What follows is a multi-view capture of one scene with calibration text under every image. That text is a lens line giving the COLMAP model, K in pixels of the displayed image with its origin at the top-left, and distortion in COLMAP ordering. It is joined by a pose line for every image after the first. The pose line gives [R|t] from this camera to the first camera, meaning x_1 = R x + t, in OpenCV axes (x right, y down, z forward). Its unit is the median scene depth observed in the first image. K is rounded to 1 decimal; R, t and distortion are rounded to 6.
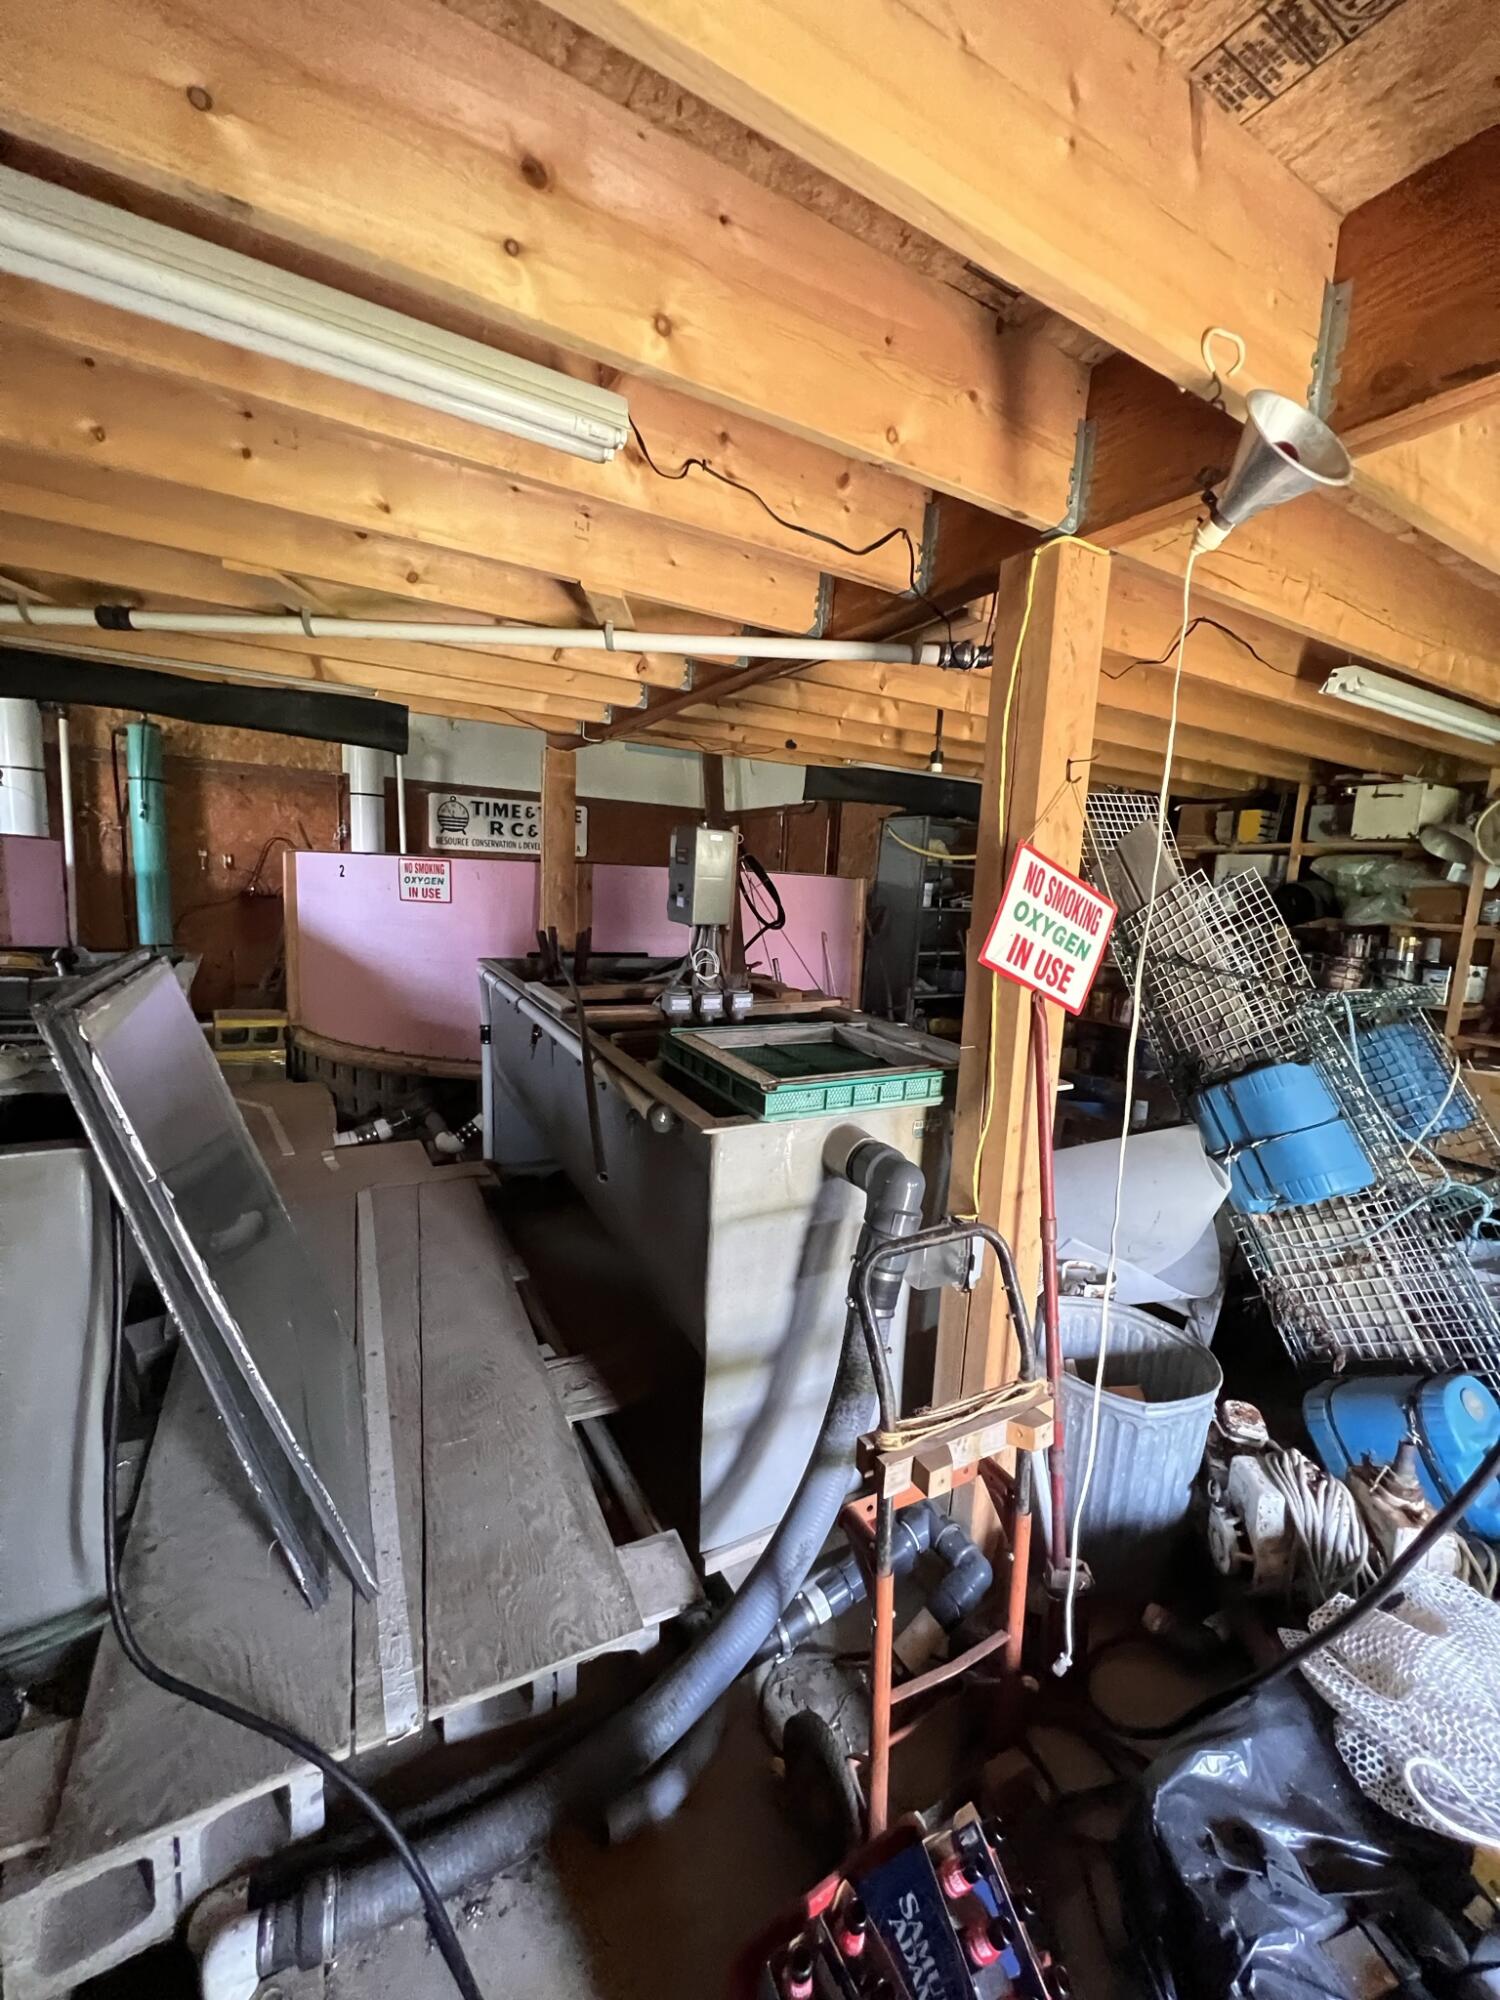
lens RADIAL K [[800.1, 0, 749.9], [0, 800.1, 993.9], [0, 0, 1]] dist [-0.001124, 0.000489]
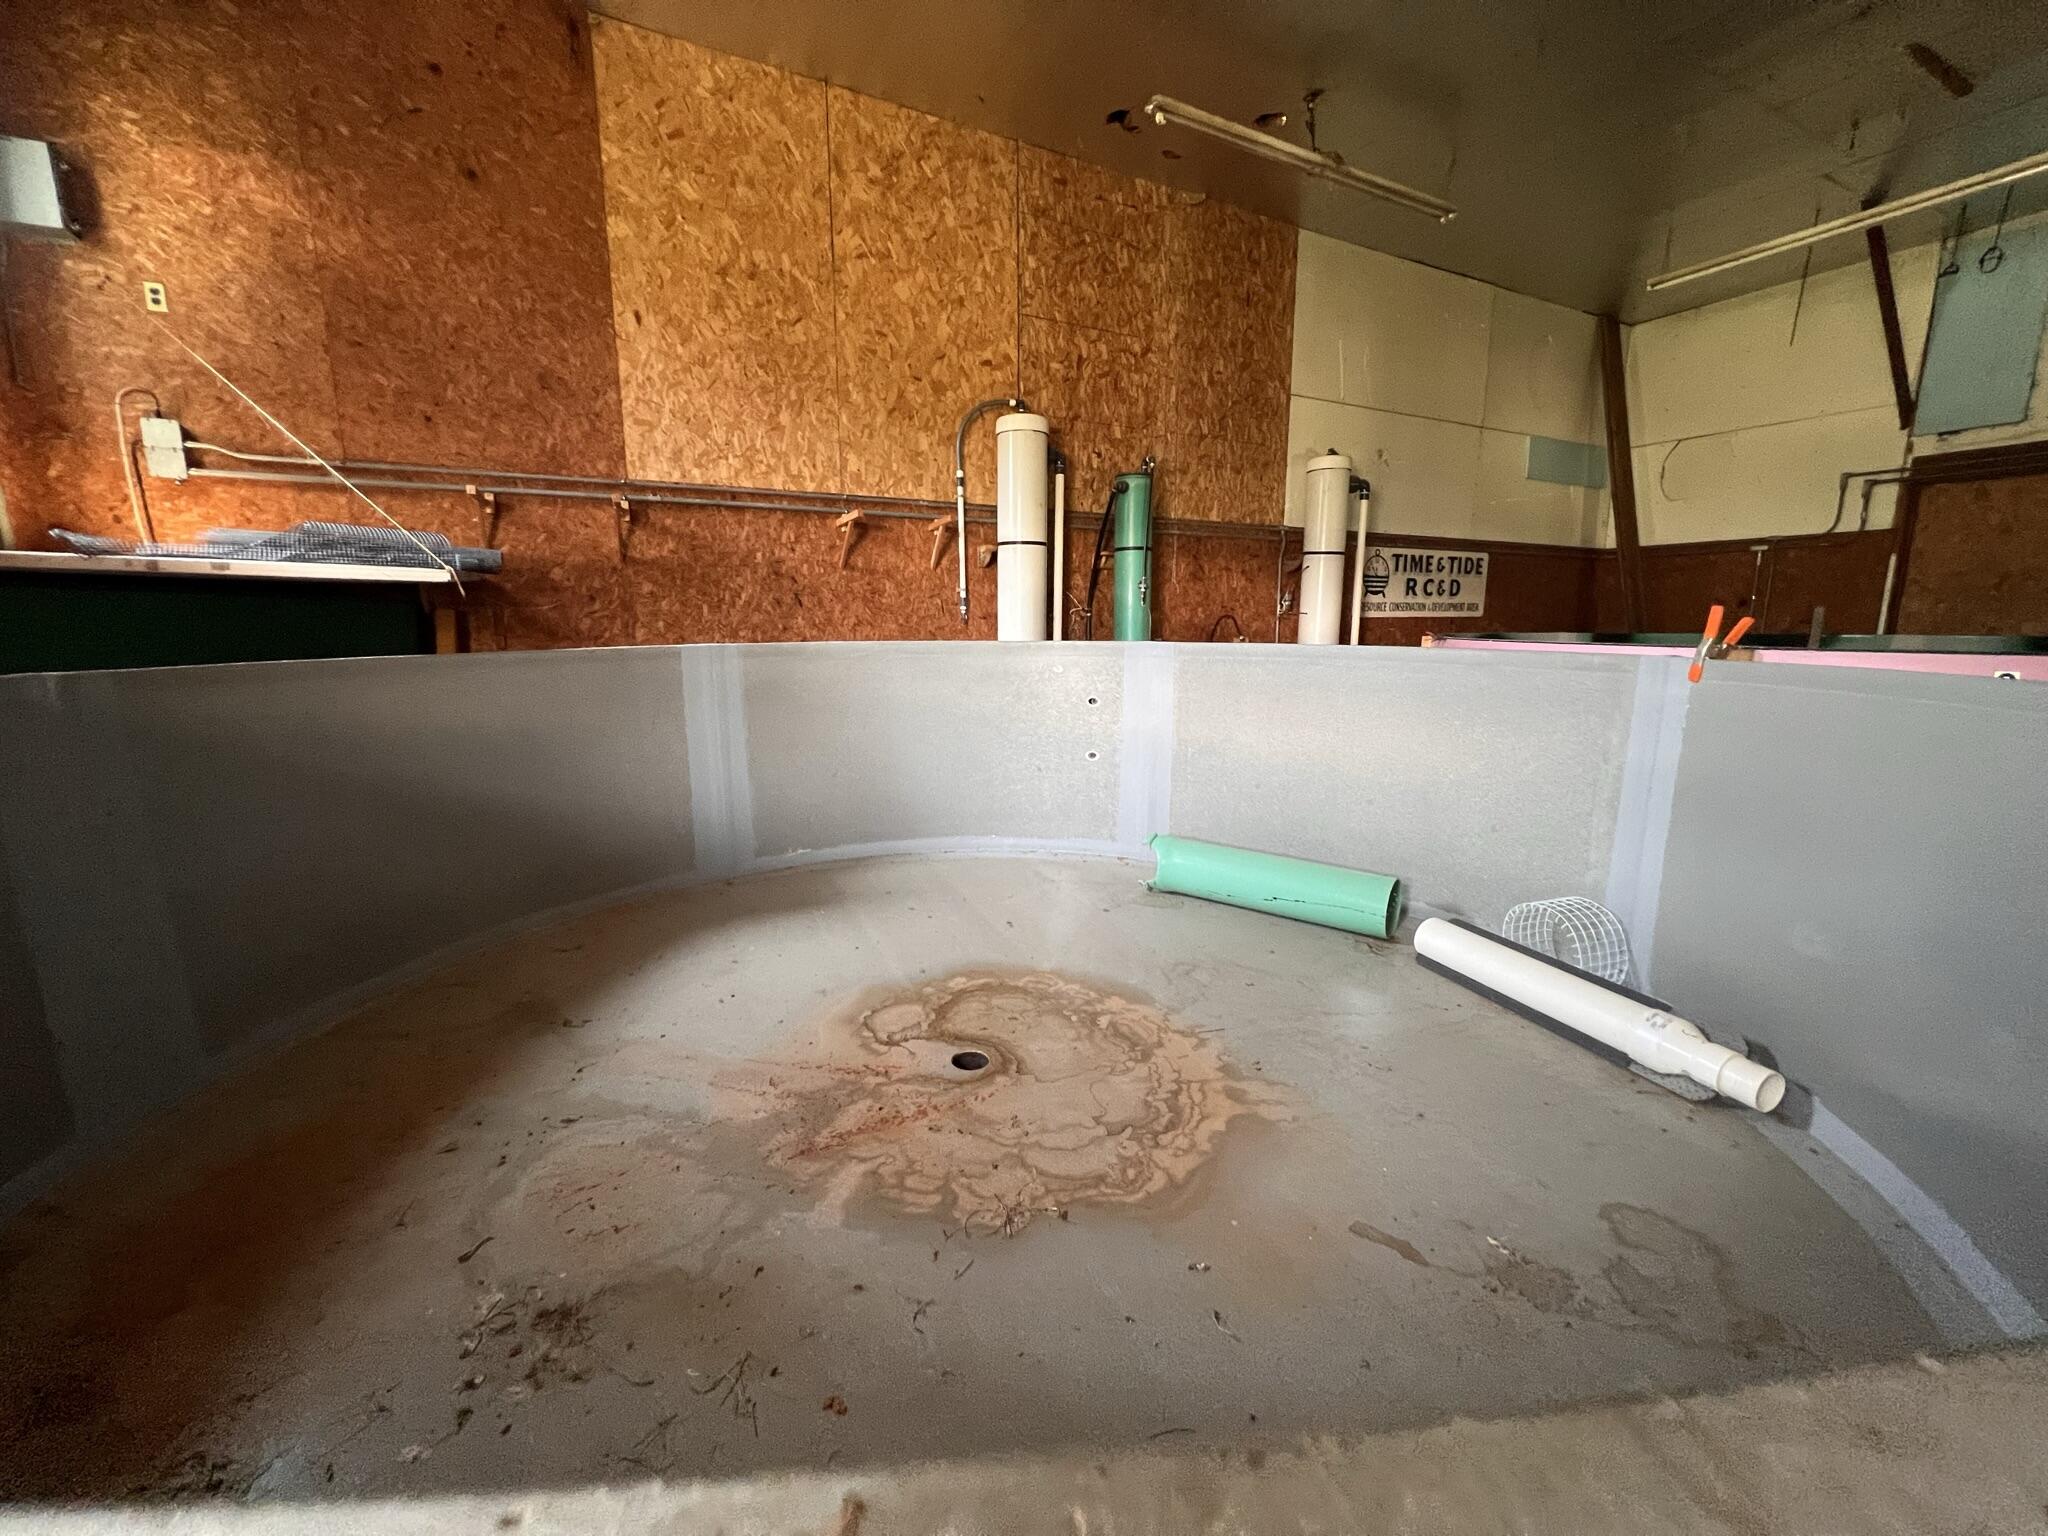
lens RADIAL K [[819.3, 0, 1027.9], [0, 819.3, 772.2], [0, 0, 1]] dist [-0.001124, 0.000489]
pose [[0.998000, -0.039870, -0.049057, -1.556248], [0.042062, 0.998124, 0.044482, -0.181370], [0.047191, -0.046457, 0.997805, 0.399502]]
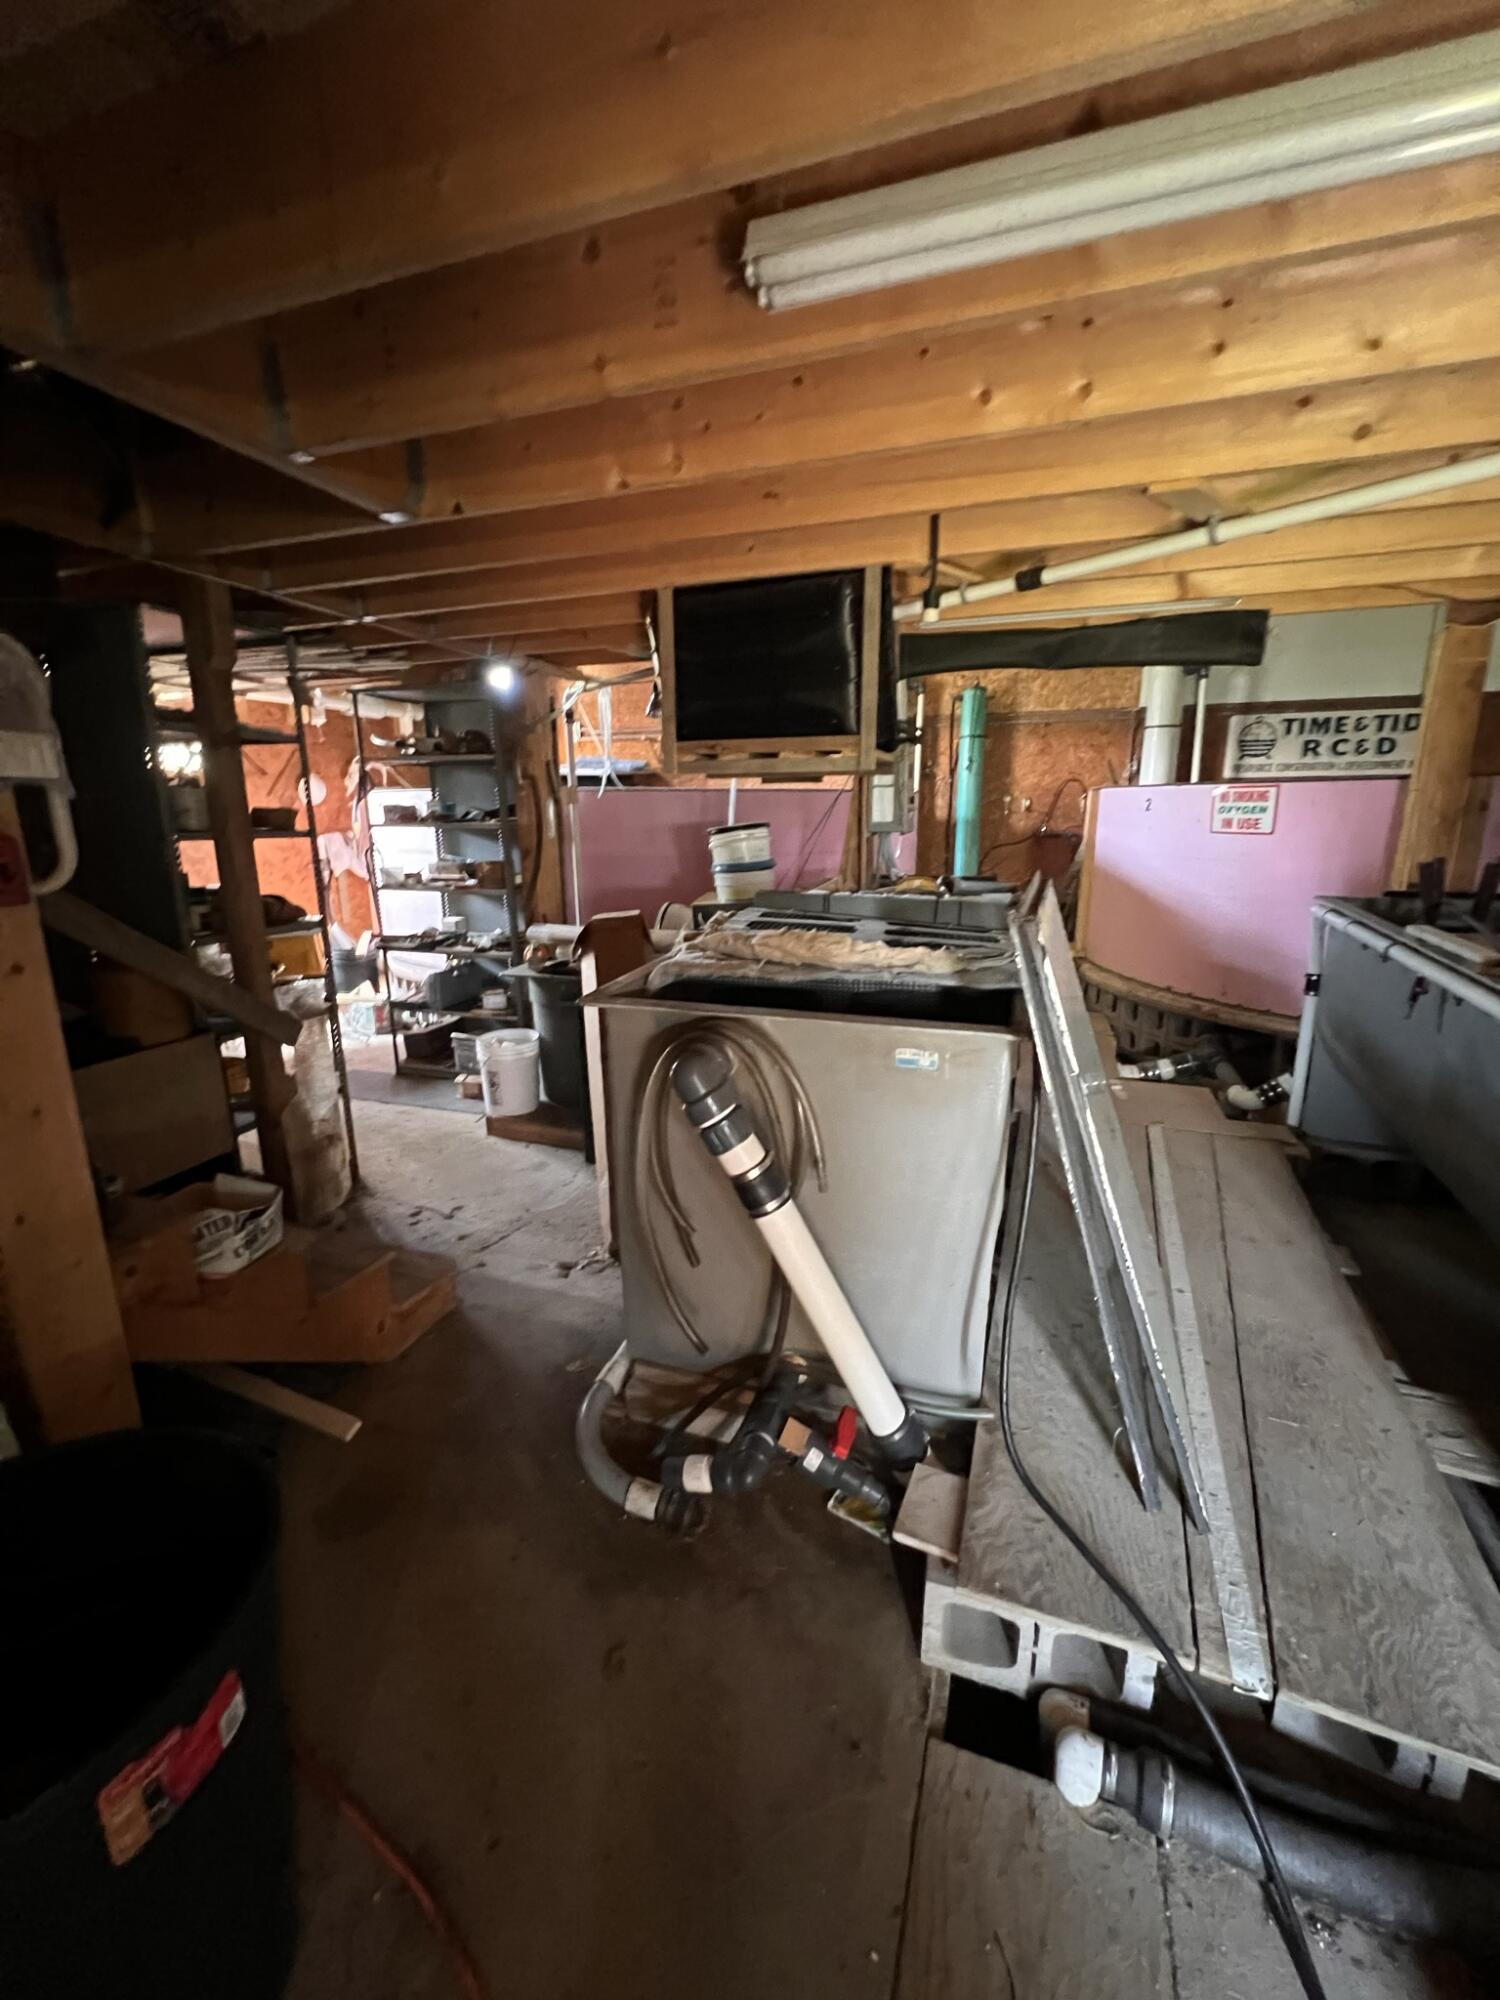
lens RADIAL K [[800.1, 0, 753.1], [0, 800.1, 994.0], [0, 0, 1]] dist [-0.001124, 0.000489]
pose [[0.646761, 0.121533, -0.752948, -0.066301], [-0.066709, 0.992453, 0.102890, 0.011538], [0.759770, -0.016317, 0.649987, -0.022216]]
